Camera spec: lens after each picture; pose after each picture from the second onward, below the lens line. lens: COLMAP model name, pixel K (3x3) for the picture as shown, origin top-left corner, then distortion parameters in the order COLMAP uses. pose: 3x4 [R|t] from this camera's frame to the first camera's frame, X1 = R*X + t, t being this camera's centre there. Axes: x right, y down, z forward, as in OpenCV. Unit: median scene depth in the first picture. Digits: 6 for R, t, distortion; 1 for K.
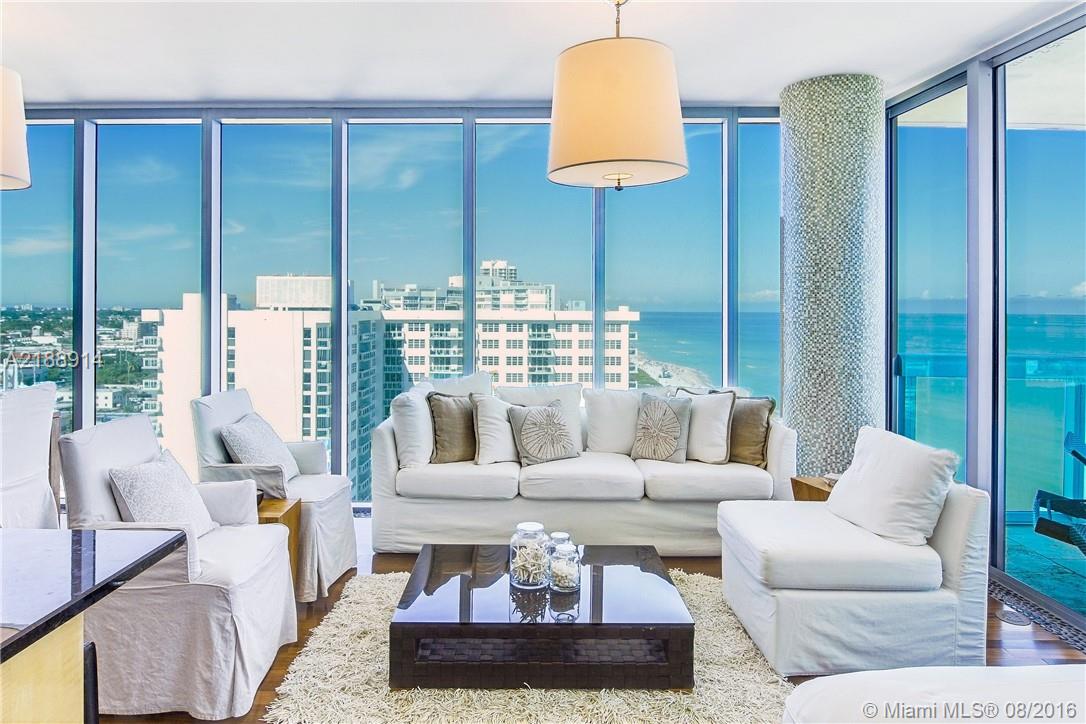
lens RADIAL K [[710.9, 0, 541.5], [0, 710.9, 302.0], [0, 0, 1]] dist [-0.006248, -0.017385]
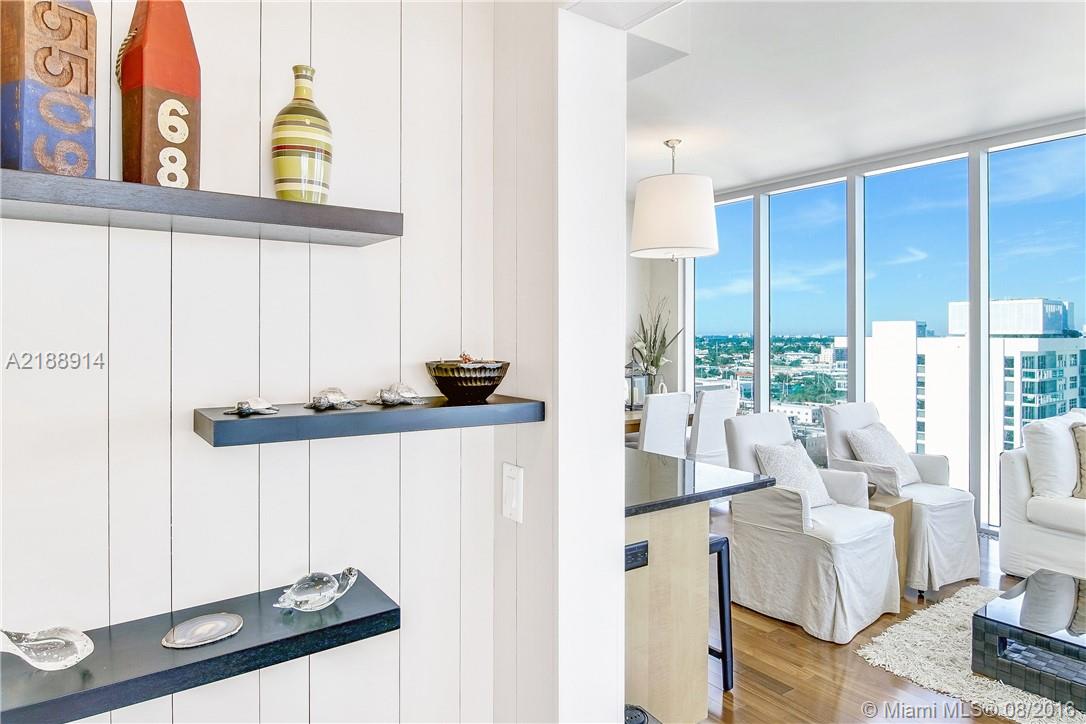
lens RADIAL K [[710.9, 0, 541.5], [0, 710.9, 302.0], [0, 0, 1]] dist [-0.006248, -0.017385]
pose [[0.602235, -0.039359, -0.797348, 0.186022], [0.008463, 0.999043, -0.042924, 0.000205], [0.798274, 0.019102, 0.601992, -0.149316]]
